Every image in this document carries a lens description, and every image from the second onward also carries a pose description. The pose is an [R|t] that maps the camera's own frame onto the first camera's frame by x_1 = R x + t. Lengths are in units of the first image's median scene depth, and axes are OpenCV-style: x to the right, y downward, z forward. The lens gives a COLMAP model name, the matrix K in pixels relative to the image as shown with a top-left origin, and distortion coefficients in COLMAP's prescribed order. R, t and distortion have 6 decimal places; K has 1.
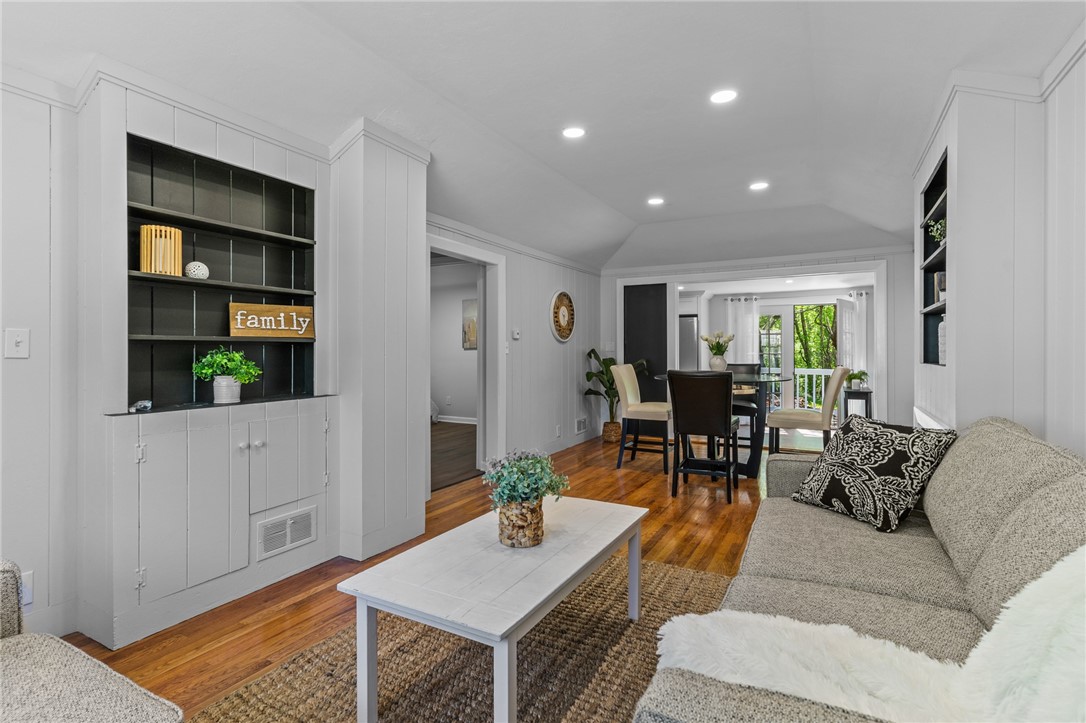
lens RADIAL K [[534.5, 0, 539.9], [0, 534.5, 354.9], [0, 0, 1]] dist [0.001903, -0.000032]
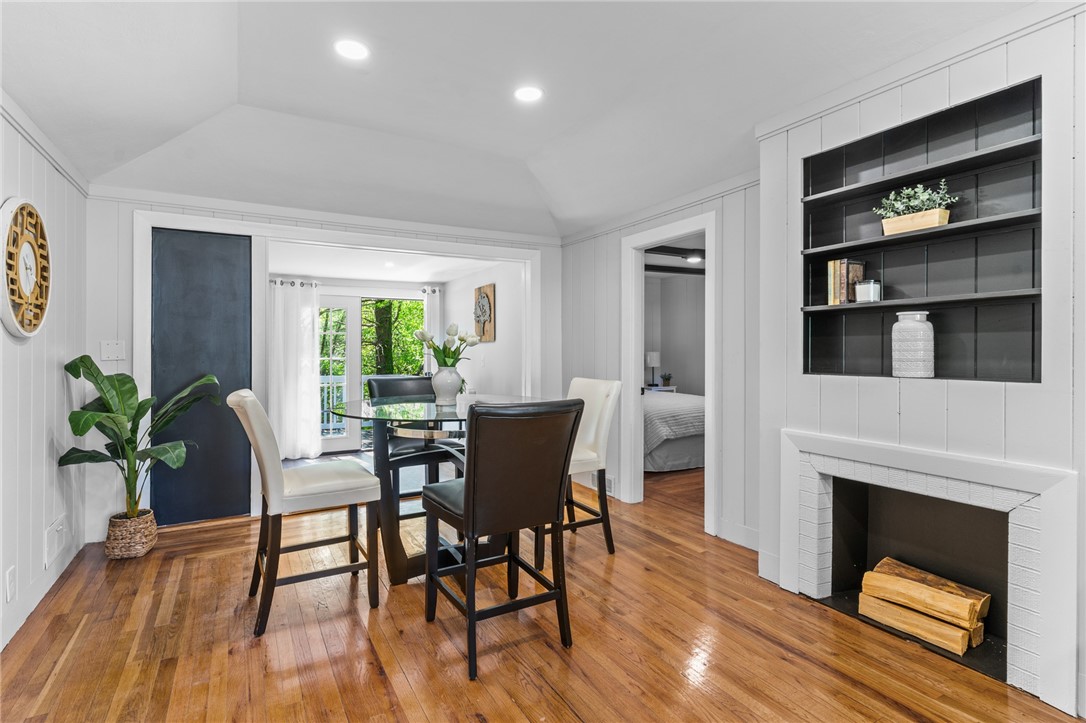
lens RADIAL K [[535.8, 0, 533.9], [0, 535.8, 343.9], [0, 0, 1]] dist [0.003792, -0.000501]
pose [[0.531155, 0.011128, 0.847201, -0.175052], [0.008441, 0.999795, -0.018424, -0.021200], [-0.847232, 0.016937, 0.530952, 1.040375]]
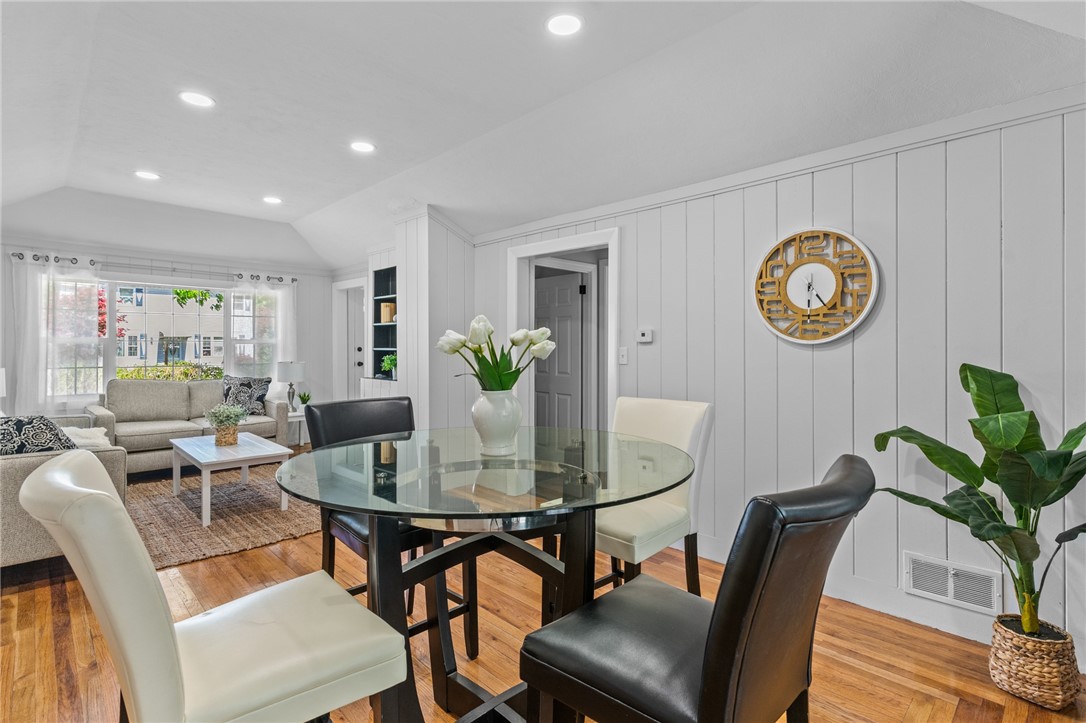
lens RADIAL K [[521.5, 0, 543.6], [0, 521.5, 349.7], [0, 0, 1]] dist [0.000311, -0.000253]
pose [[-0.287746, 0.005890, -0.957689, 1.080064], [-0.008352, 0.999928, 0.008659, -0.043561], [0.957670, 0.010490, -0.287676, 1.903220]]
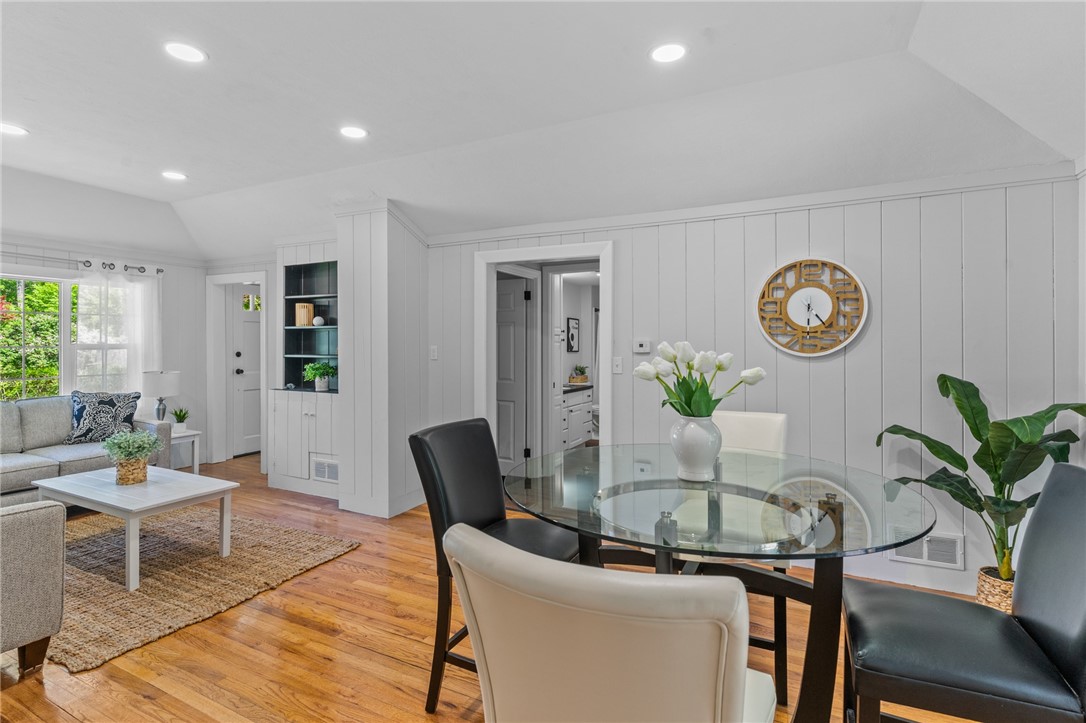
lens RADIAL K [[524.8, 0, 537.5], [0, 524.8, 344.0], [0, 0, 1]] dist [0.001448, -0.000472]
pose [[0.031294, 0.002113, -0.999508, 1.124080], [-0.008326, 0.999964, 0.001853, -0.071973], [0.999476, 0.008264, 0.031310, 1.505533]]
